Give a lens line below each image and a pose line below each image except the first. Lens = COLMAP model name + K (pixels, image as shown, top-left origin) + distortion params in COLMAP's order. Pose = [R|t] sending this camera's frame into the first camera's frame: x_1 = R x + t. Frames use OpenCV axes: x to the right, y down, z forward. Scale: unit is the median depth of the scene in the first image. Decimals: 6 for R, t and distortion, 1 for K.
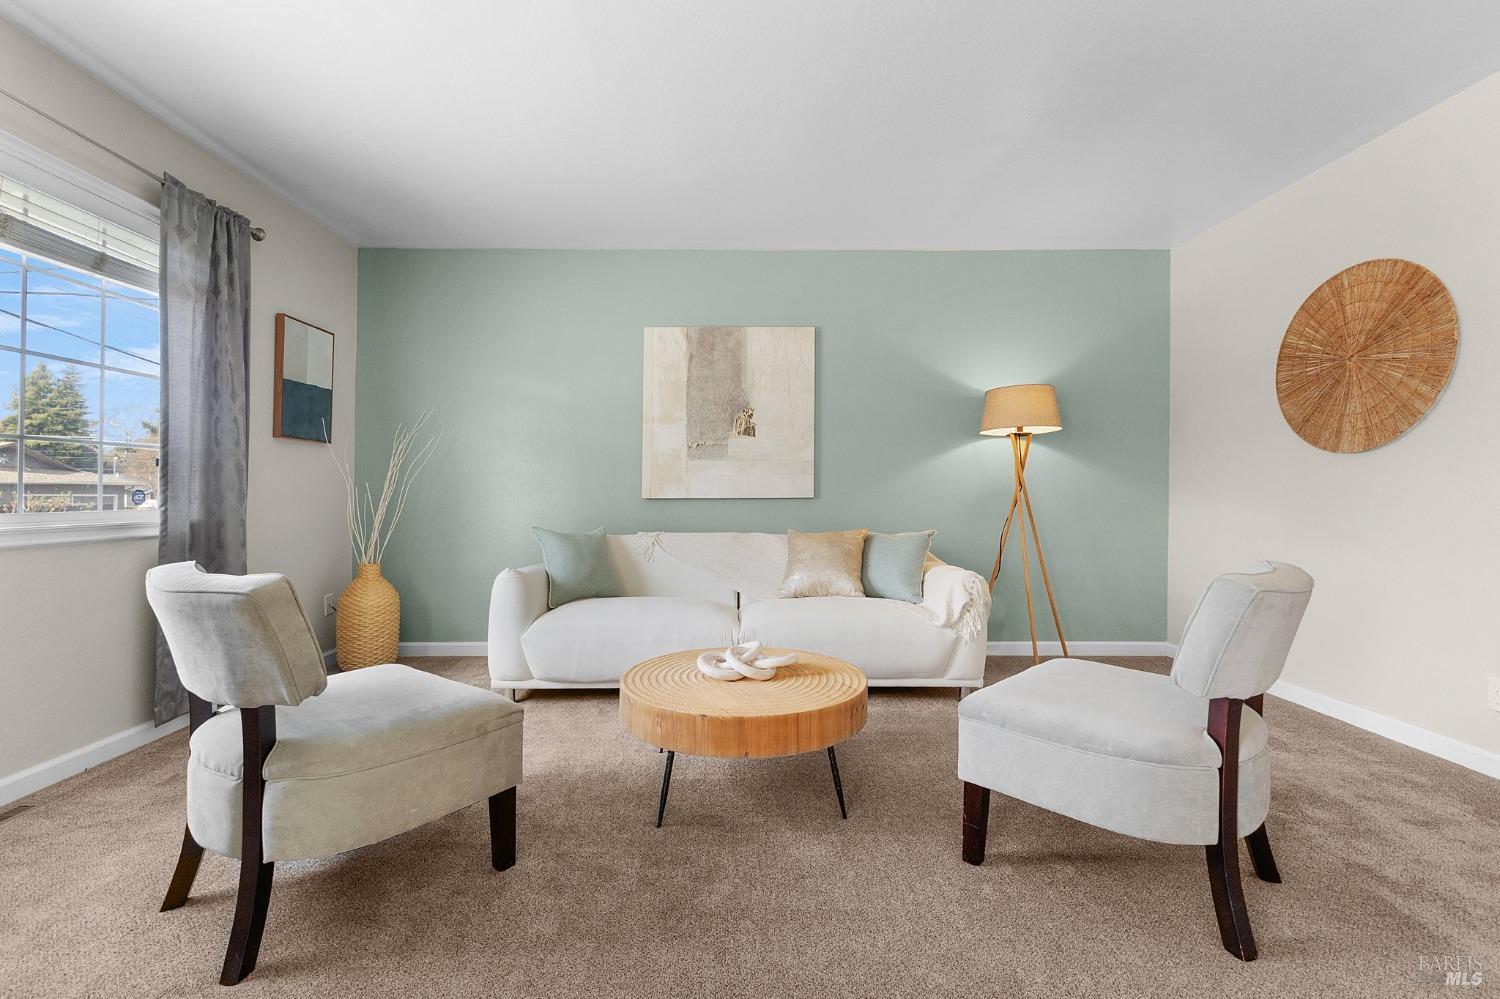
lens RADIAL K [[650.8, 0, 660.2], [0, 650.8, 479.6], [0, 0, 1]] dist [0.000222, -0.000115]
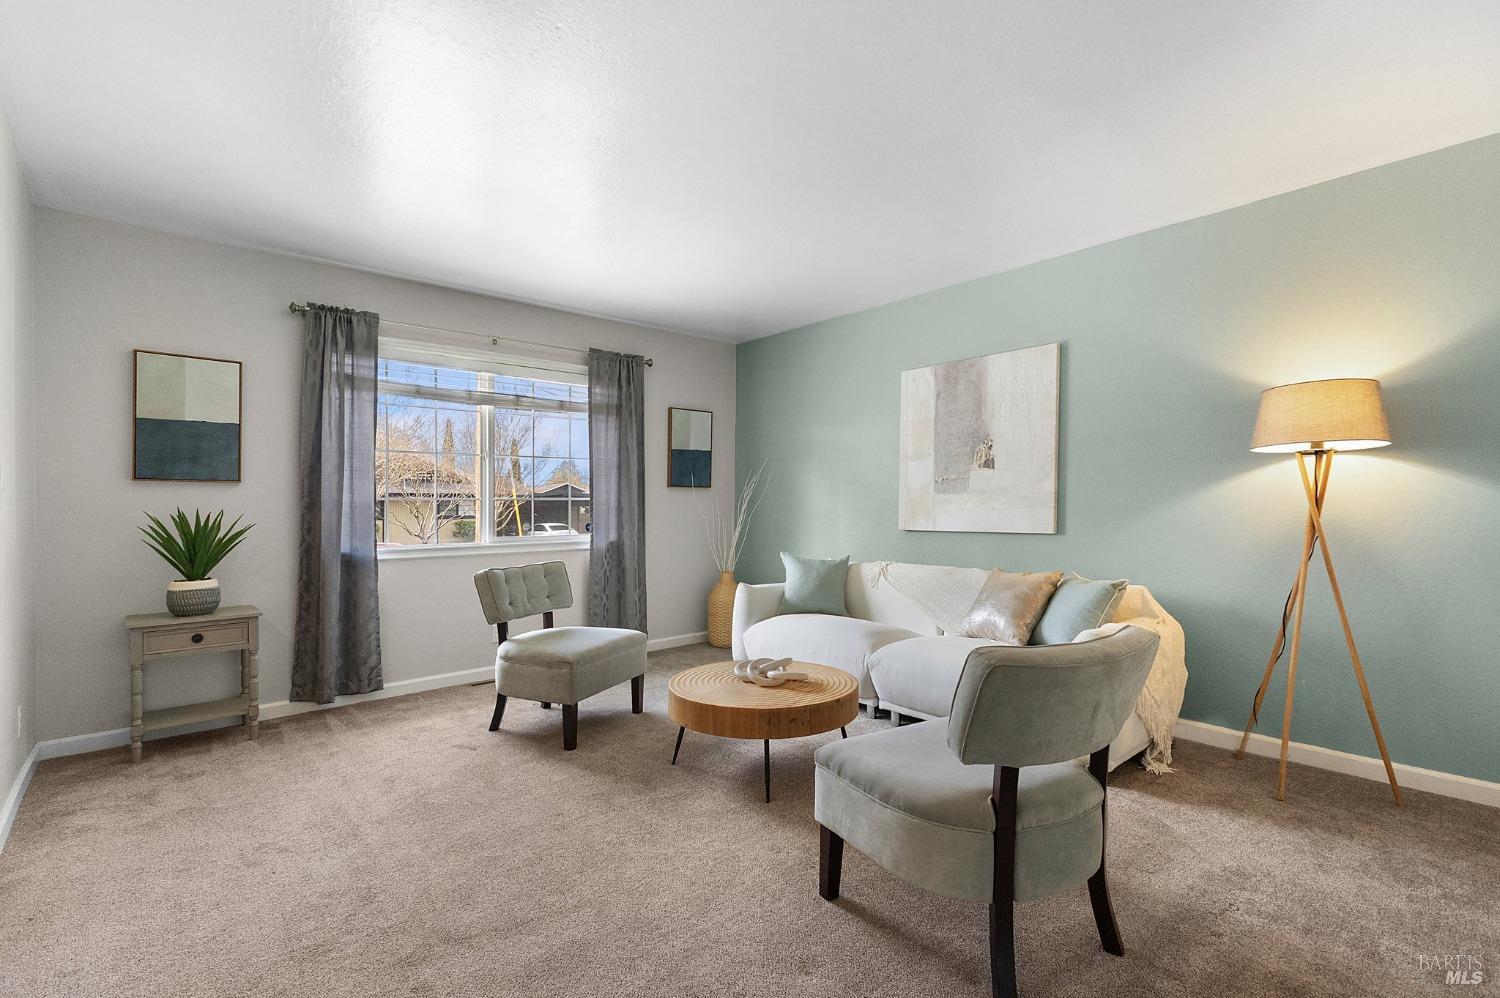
lens RADIAL K [[656.0, 0, 745.0], [0, 656.0, 497.6], [0, 0, 1]] dist [-0.000193, -0.000415]
pose [[0.665046, -0.014504, -0.746662, 0.631877], [0.027356, 0.999614, 0.004948, -0.038503], [0.746302, -0.023716, 0.665185, 0.077070]]
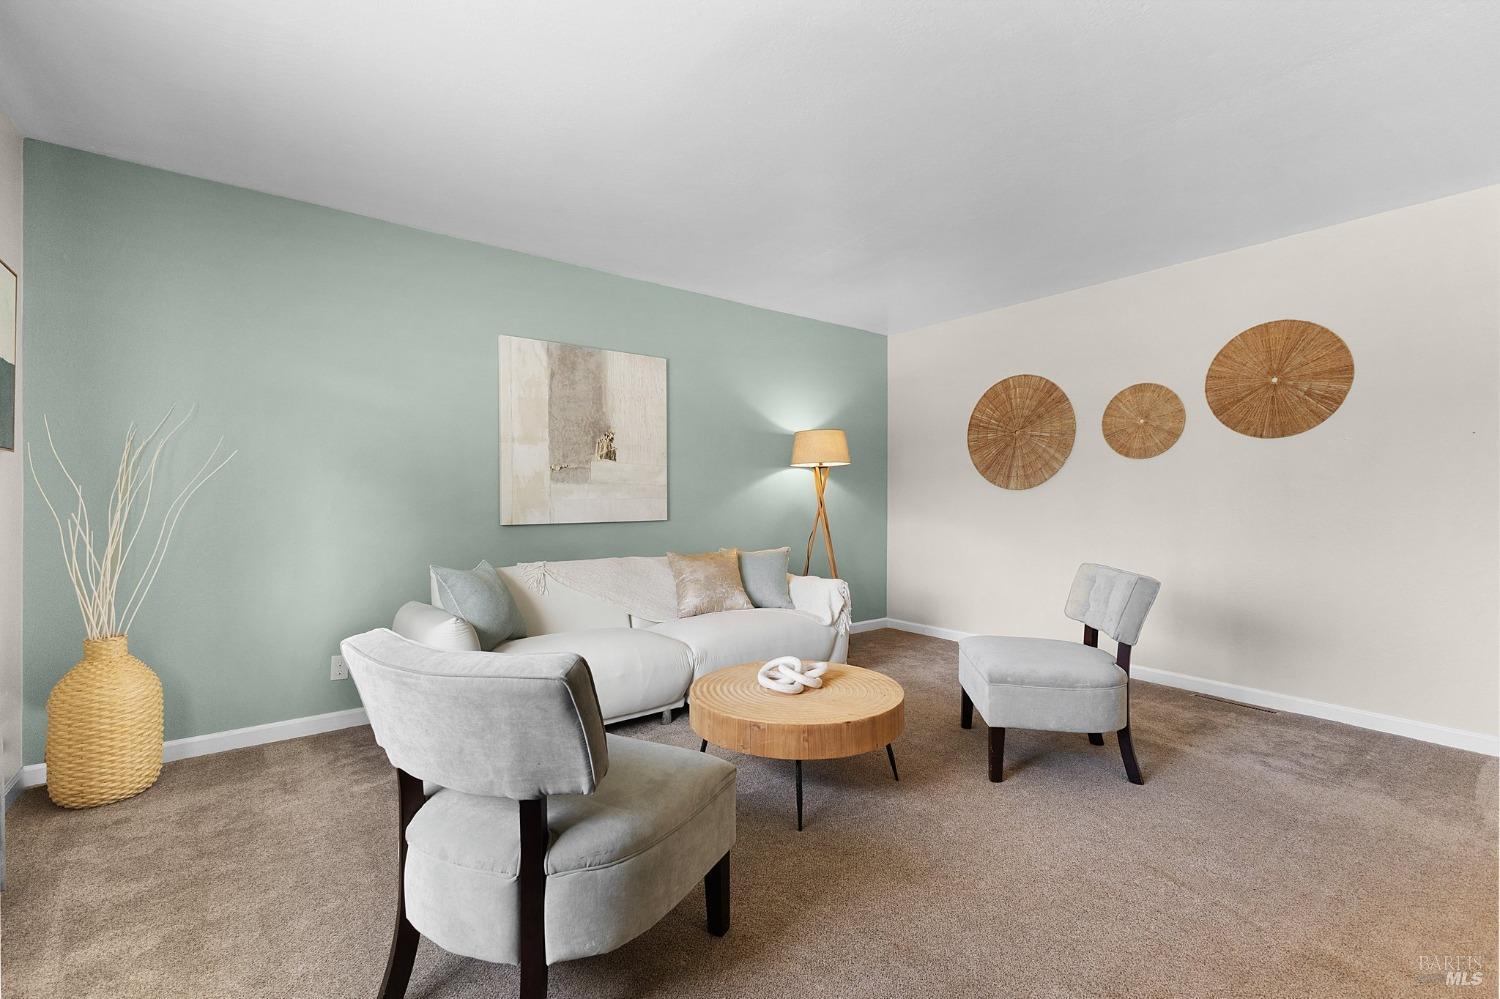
lens RADIAL K [[665.0, 0, 742.0], [0, 665.0, 498.5], [0, 0, 1]] dist [0.000385, 0.000164]
pose [[0.787694, -0.002297, 0.616063, -0.338354], [-0.008771, 0.999850, 0.014944, -0.025101], [-0.616005, -0.017175, 0.787555, 0.068922]]
